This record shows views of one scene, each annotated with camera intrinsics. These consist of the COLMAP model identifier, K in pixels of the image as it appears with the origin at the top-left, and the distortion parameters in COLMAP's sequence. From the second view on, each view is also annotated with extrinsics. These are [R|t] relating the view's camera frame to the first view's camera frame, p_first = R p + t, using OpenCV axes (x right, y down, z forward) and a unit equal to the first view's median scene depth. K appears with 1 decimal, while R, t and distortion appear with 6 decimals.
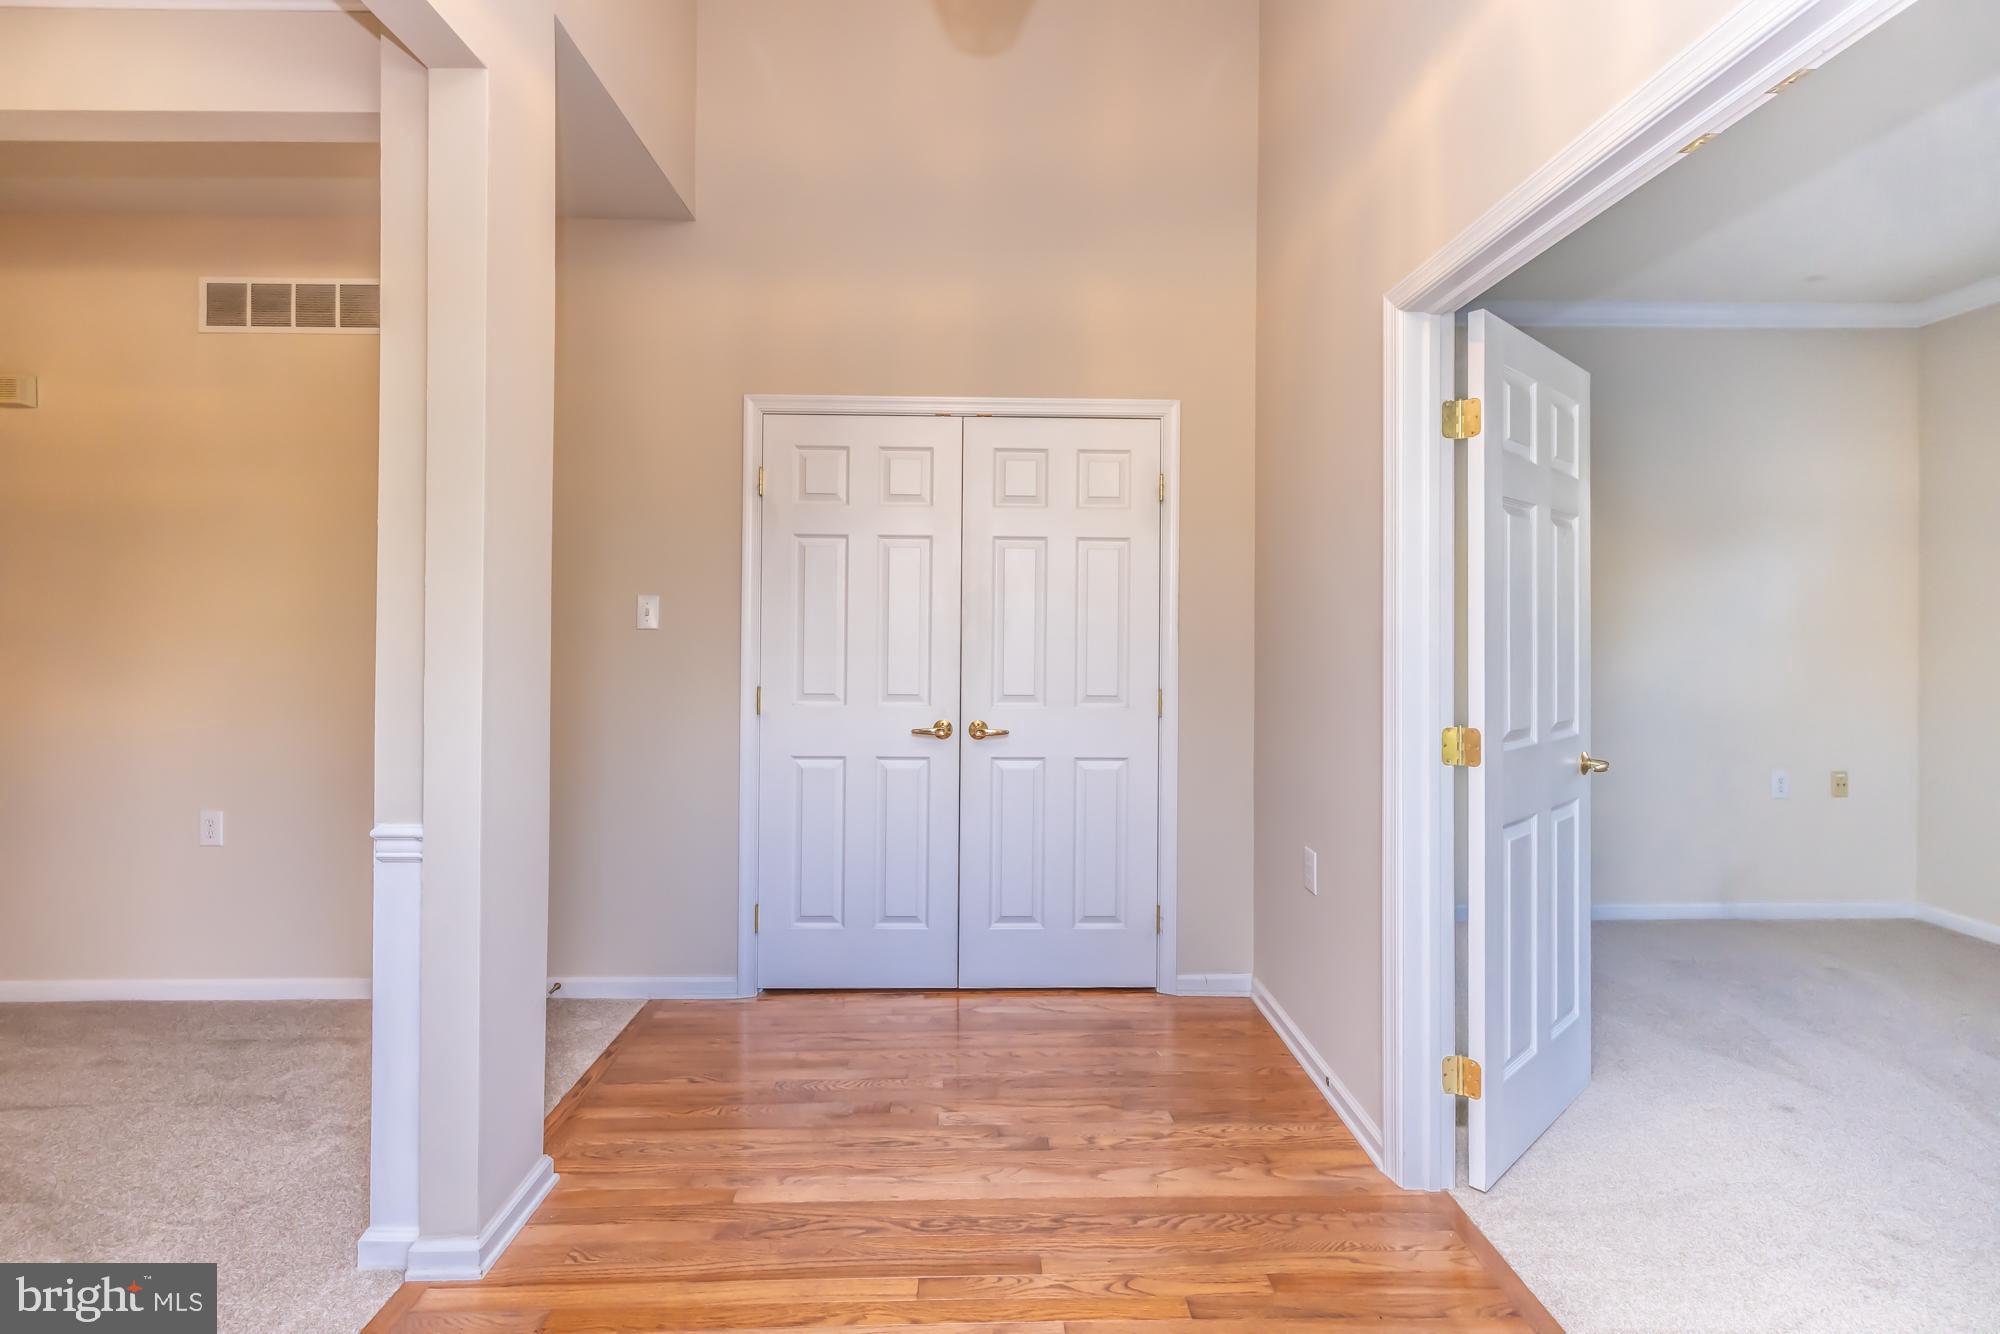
lens RADIAL K [[842.2, 0, 1000.0], [0, 842.2, 667.0], [0, 0, 1]] dist [0.000424, 0.000428]
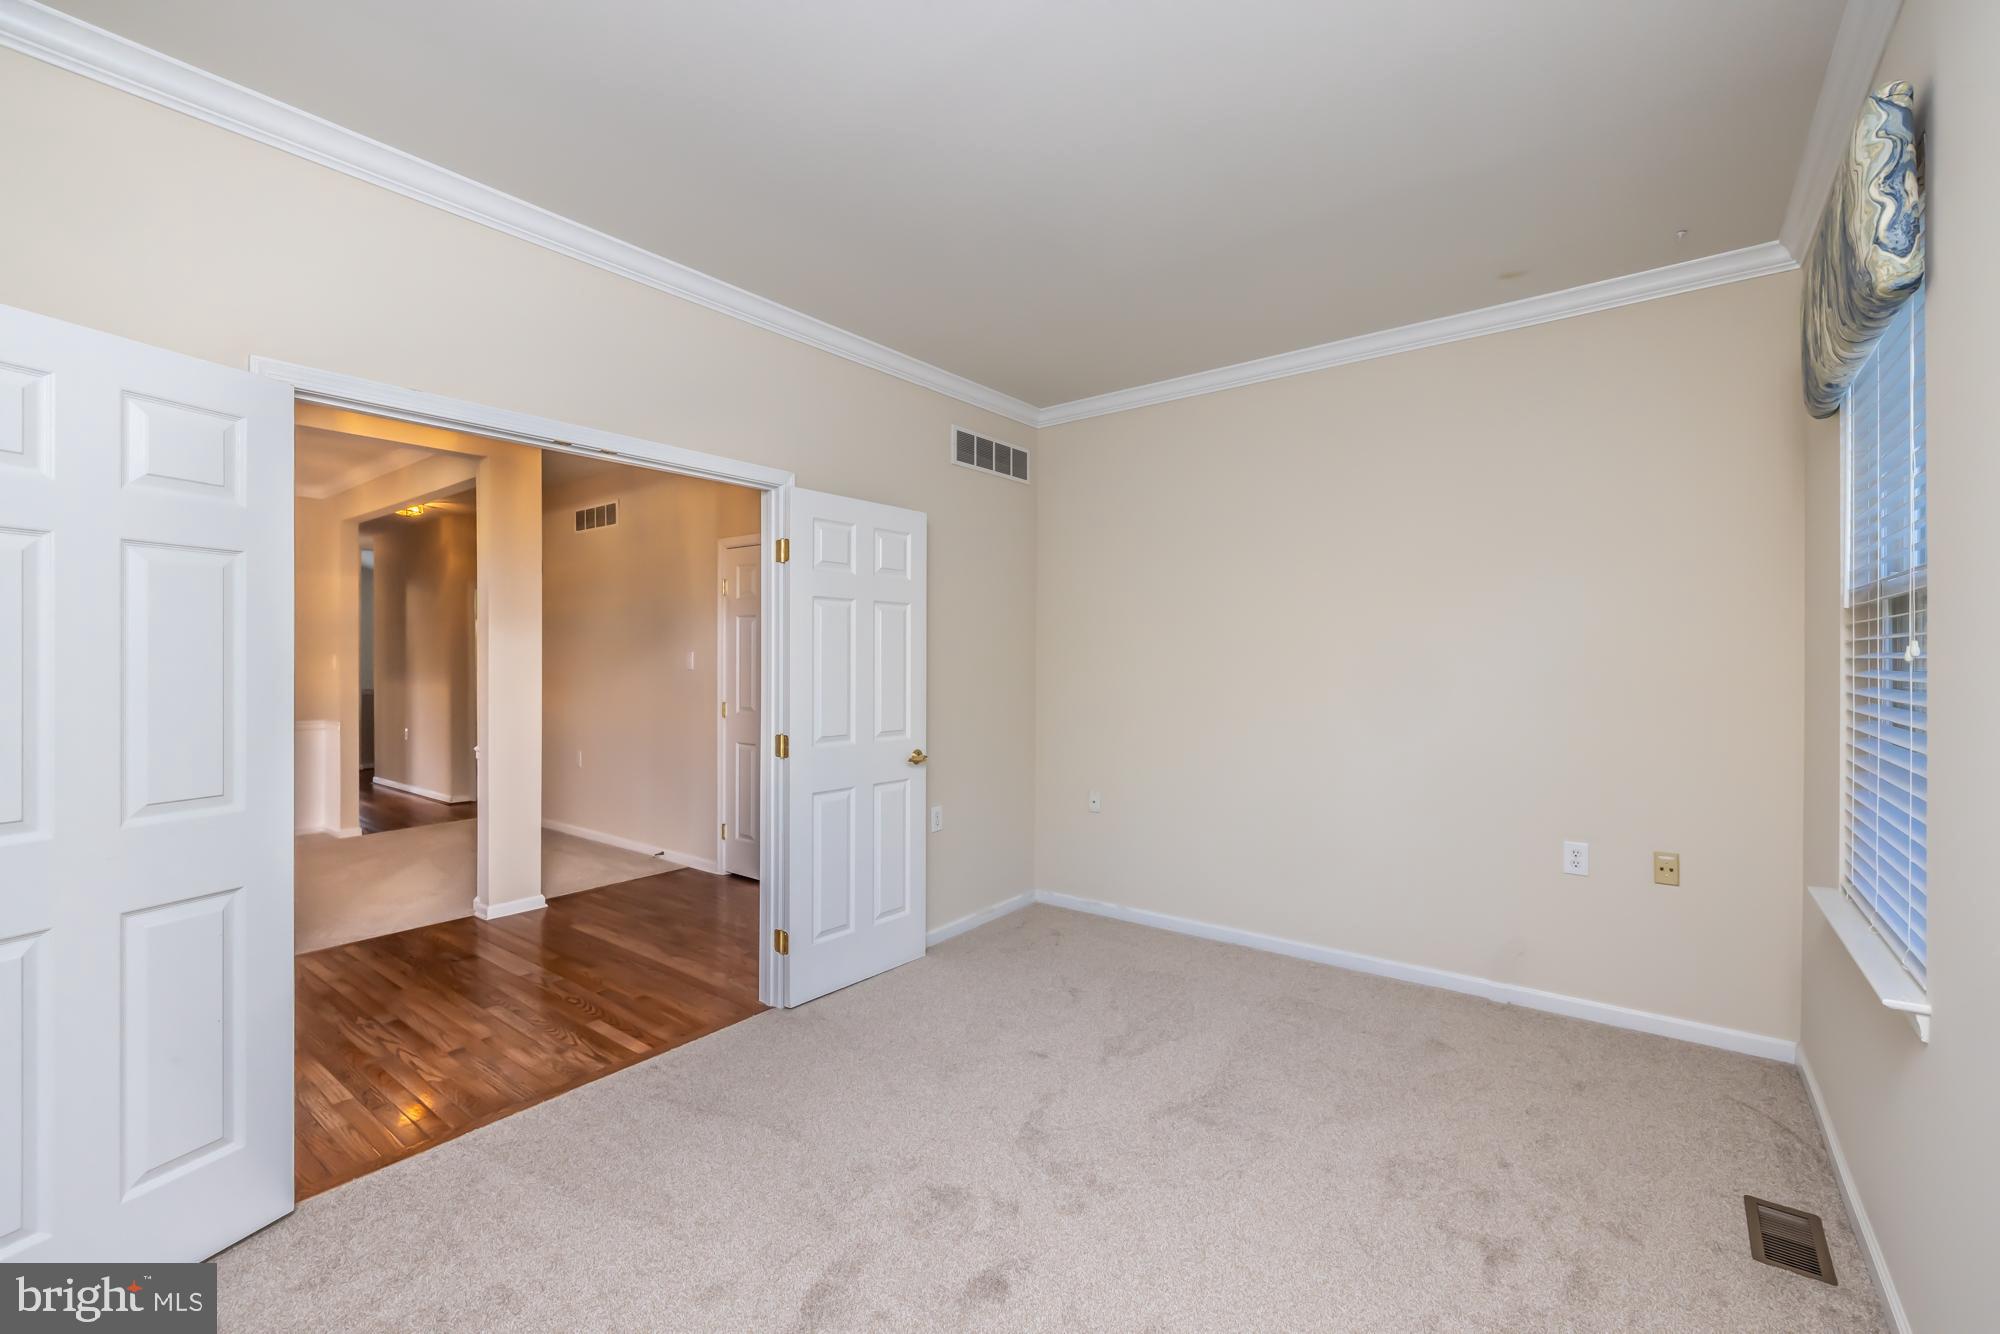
lens RADIAL K [[842.2, 0, 1000.0], [0, 842.2, 667.0], [0, 0, 1]] dist [0.000424, 0.000428]
pose [[0.780941, 0.006706, -0.624569, 1.354178], [-0.032408, 0.999031, -0.029795, -0.009998], [0.623763, 0.043509, 0.780401, -0.033268]]
